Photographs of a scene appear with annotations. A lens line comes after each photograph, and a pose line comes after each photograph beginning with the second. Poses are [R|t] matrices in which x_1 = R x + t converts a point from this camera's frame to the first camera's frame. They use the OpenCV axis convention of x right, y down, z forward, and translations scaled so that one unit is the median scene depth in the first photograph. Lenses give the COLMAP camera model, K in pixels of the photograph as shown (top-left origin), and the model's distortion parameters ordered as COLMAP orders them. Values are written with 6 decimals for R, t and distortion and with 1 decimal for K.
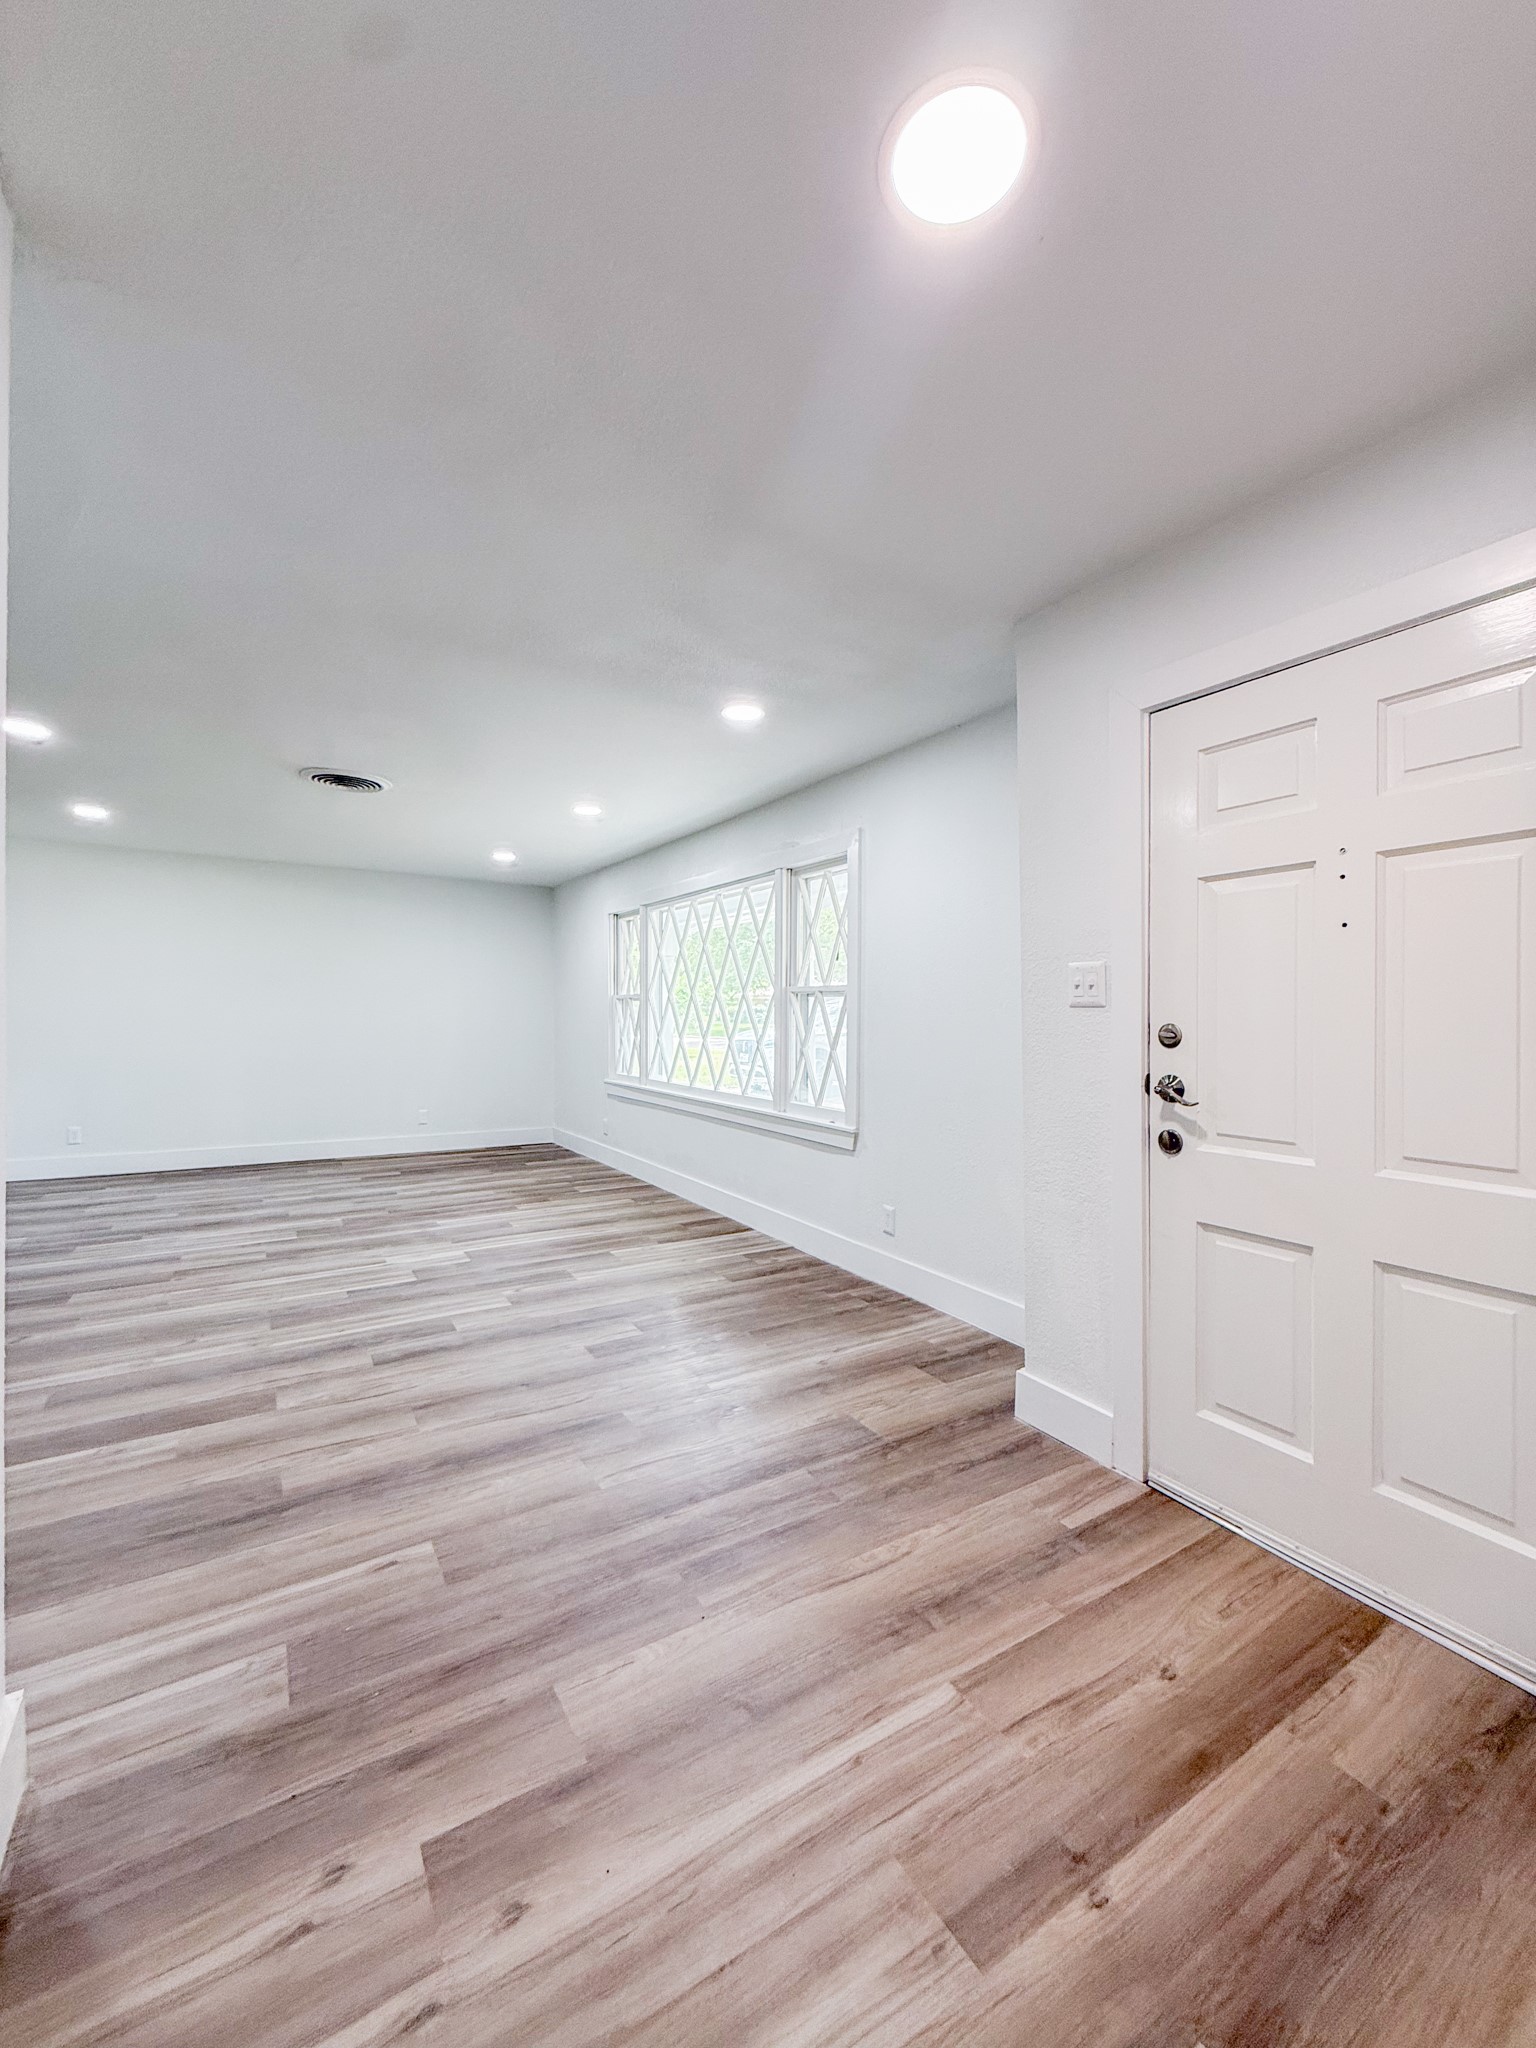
lens RADIAL K [[816.7, 0, 766.2], [0, 816.7, 1021.0], [0, 0, 1]] dist [-0.001271, -0.000020]
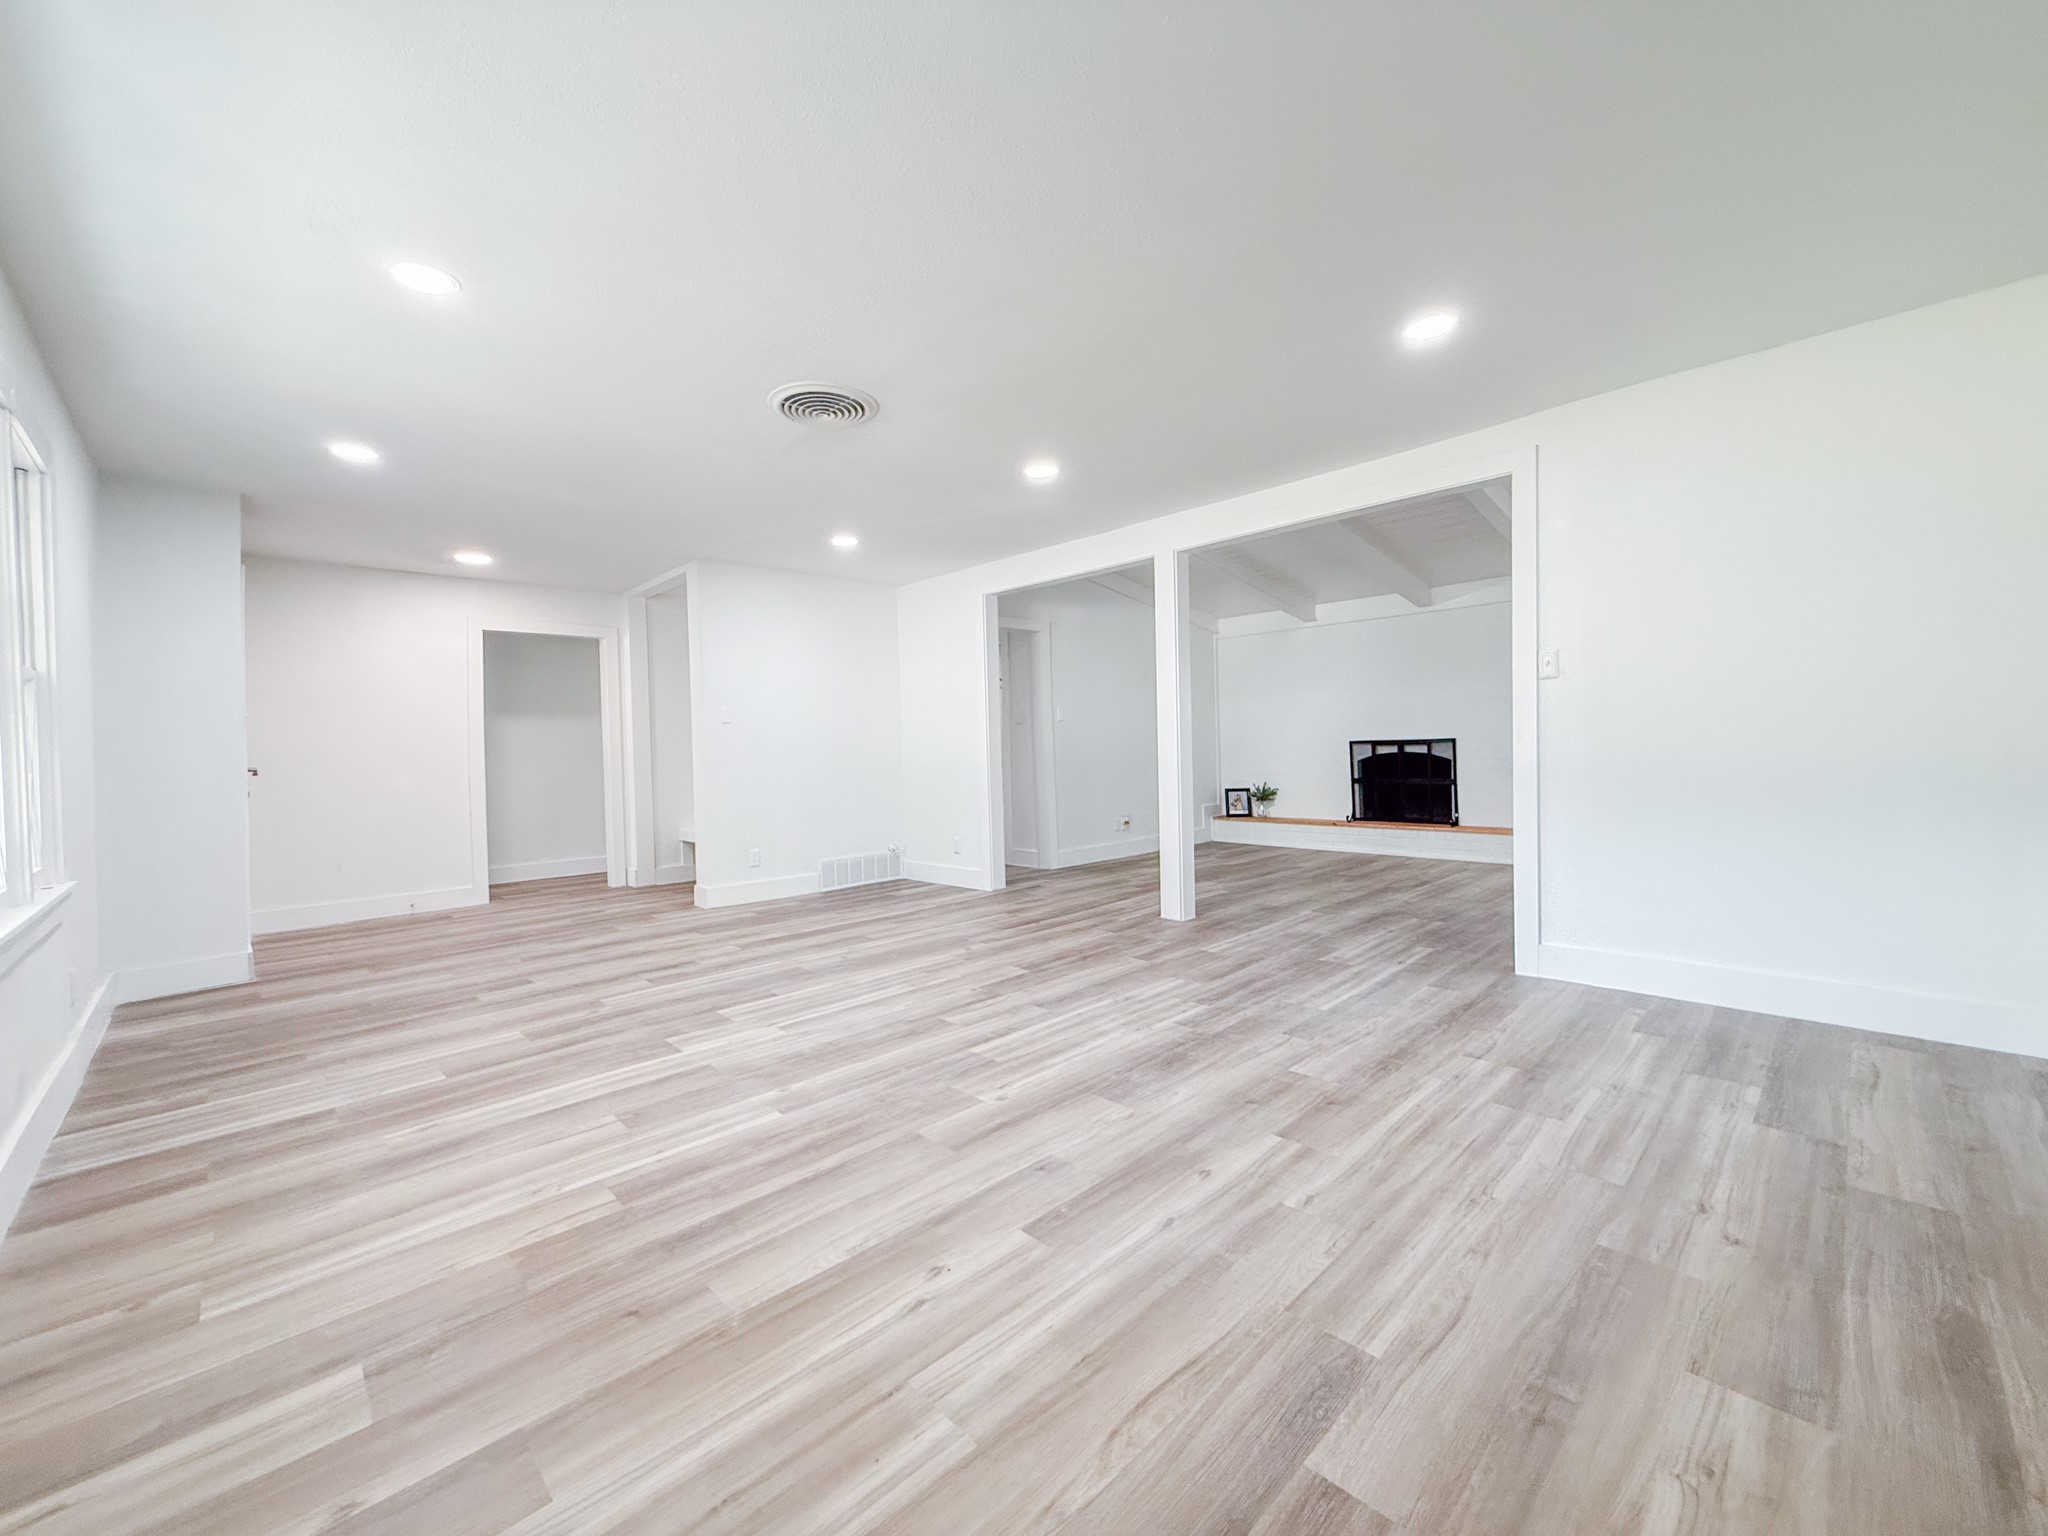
lens RADIAL K [[817.9, 0, 1018.9], [0, 817.9, 768.0], [0, 0, 1]] dist [-0.000941, 0.000025]
pose [[-0.978221, 0.019224, -0.206674, -0.681657], [0.014108, 0.999557, 0.026200, 0.034865], [0.207086, 0.022713, -0.978059, 2.314257]]
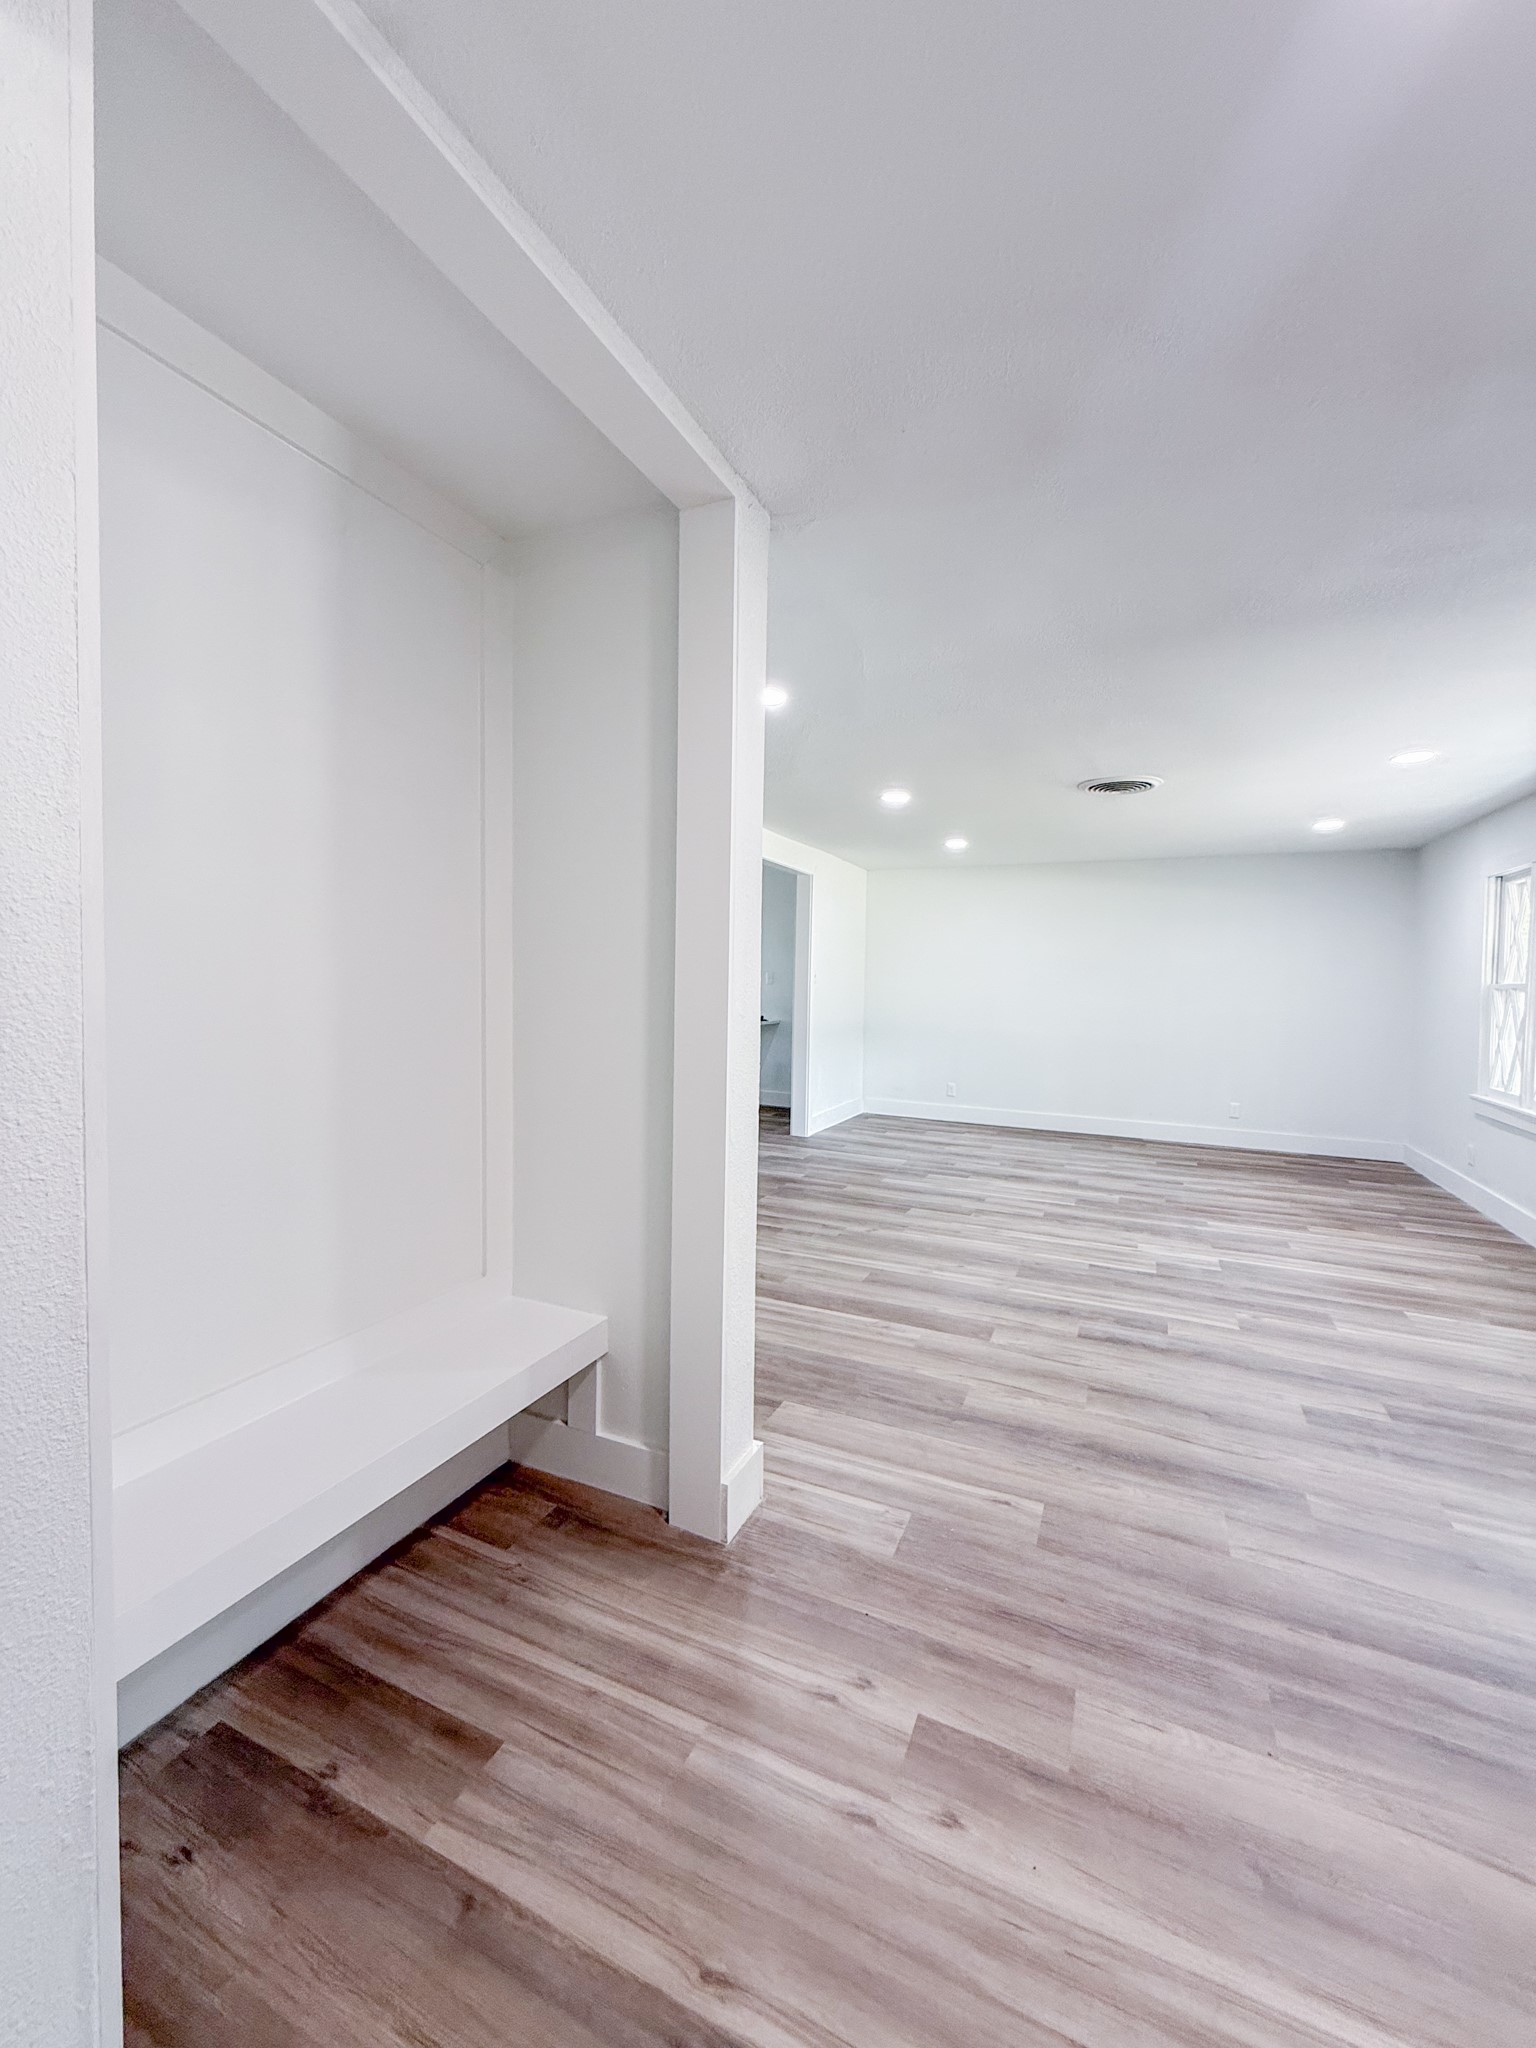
lens RADIAL K [[817.5, 0, 768.3], [0, 817.5, 1021.0], [0, 0, 1]] dist [-0.000013, -0.000082]
pose [[0.549435, 0.041744, -0.834493, 0.165394], [-0.018694, 0.999115, 0.037671, -0.028203], [0.835327, -0.005098, 0.549730, 0.053075]]
